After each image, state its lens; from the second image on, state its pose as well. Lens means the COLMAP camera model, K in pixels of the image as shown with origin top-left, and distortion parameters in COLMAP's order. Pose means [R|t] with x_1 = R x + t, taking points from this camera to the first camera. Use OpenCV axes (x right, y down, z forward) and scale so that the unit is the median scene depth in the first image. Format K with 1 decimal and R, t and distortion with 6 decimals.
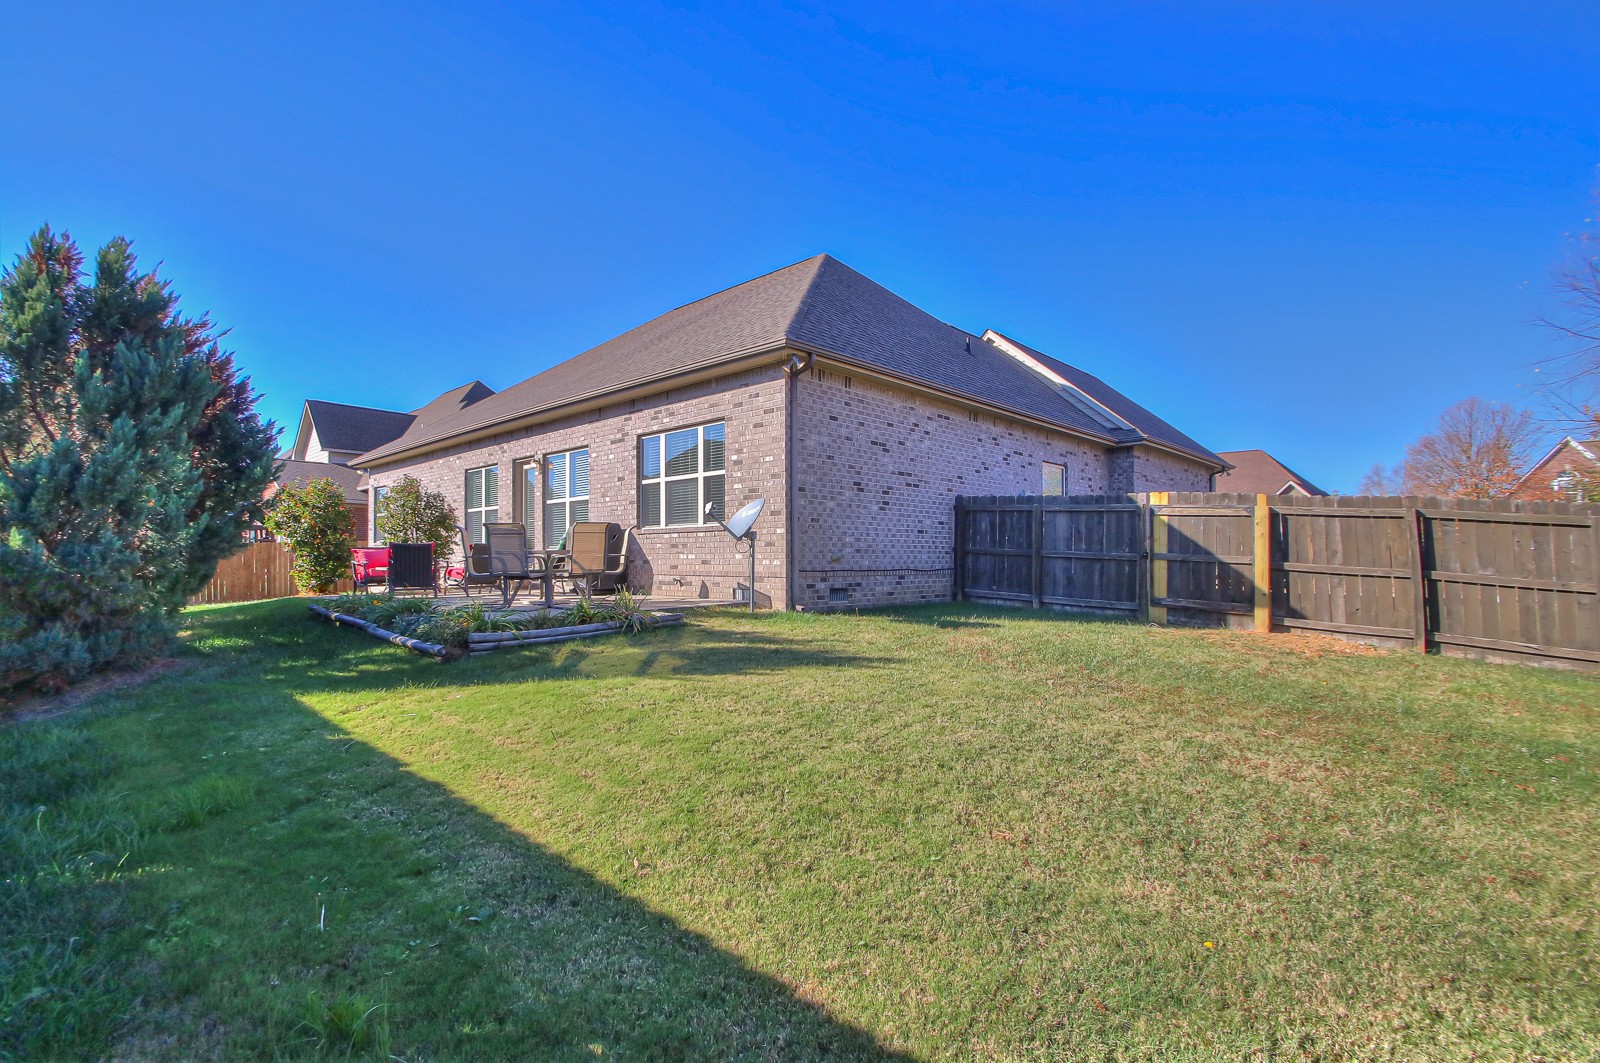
lens RADIAL K [[754.1, 0, 795.7], [0, 754.1, 543.1], [0, 0, 1]] dist [-0.009671, -0.000011]
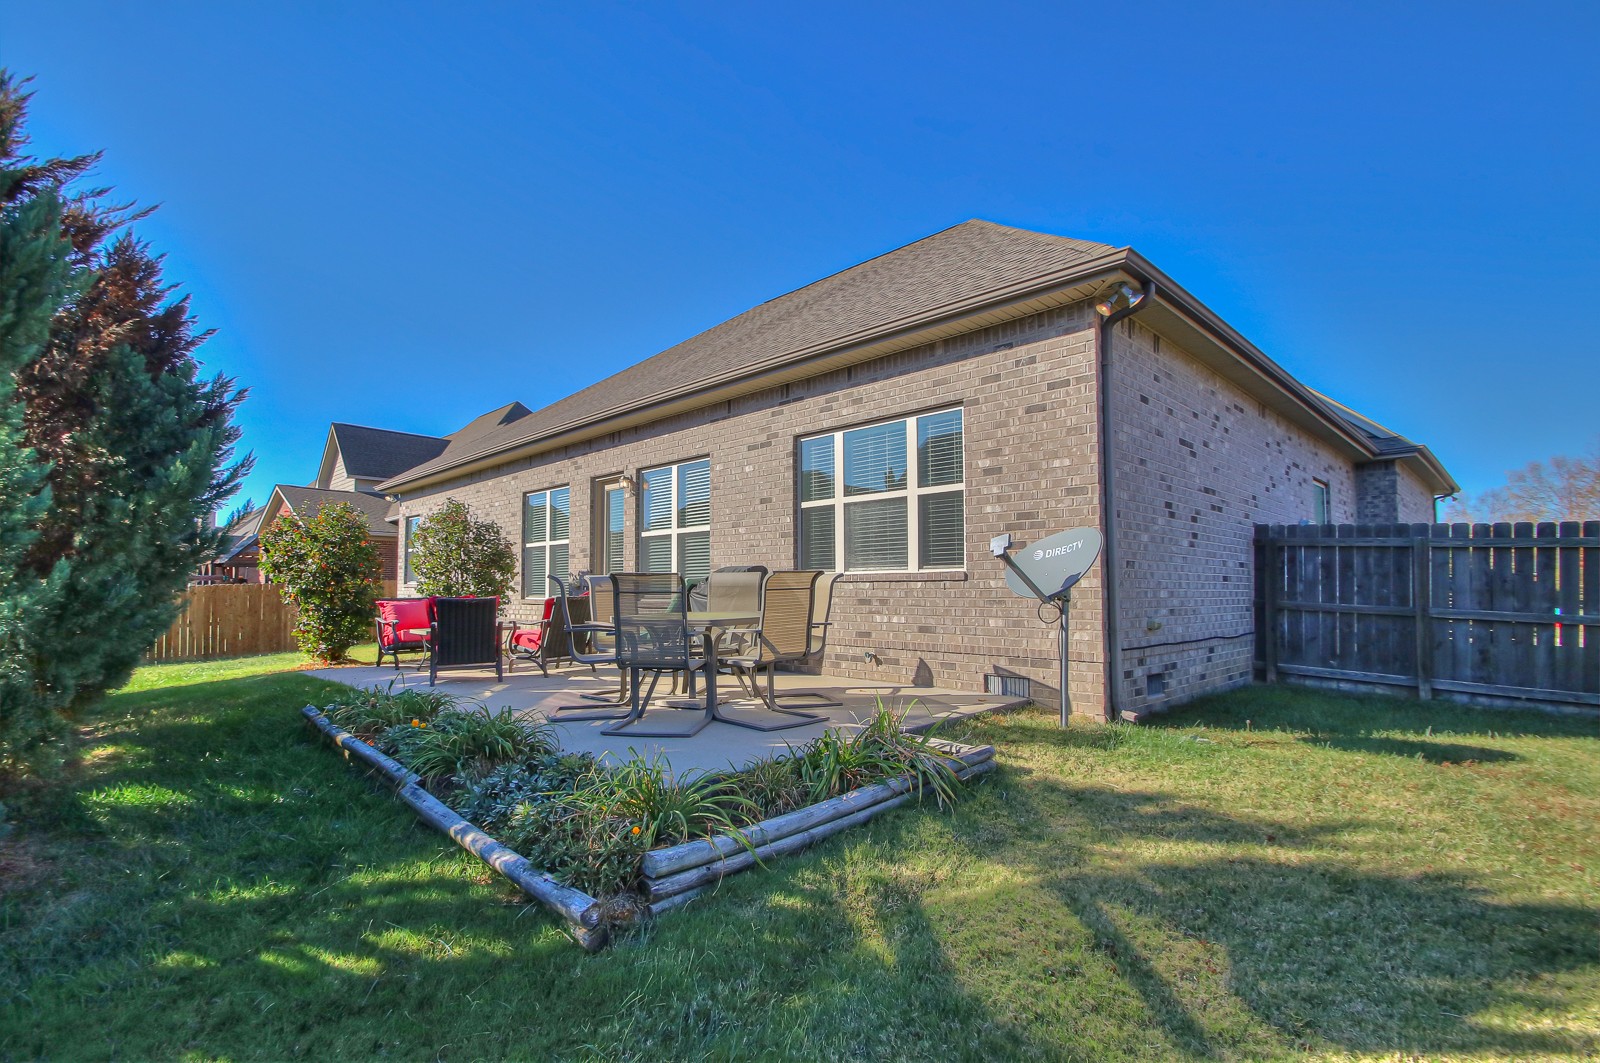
lens RADIAL K [[753.1, 0, 792.7], [0, 753.1, 547.8], [0, 0, 1]] dist [-0.005101, -0.010219]
pose [[0.999539, -0.001008, -0.030338, -0.199242], [-0.000066, 0.999375, -0.035351, -0.019461], [0.030355, 0.035337, 0.998914, 0.341206]]
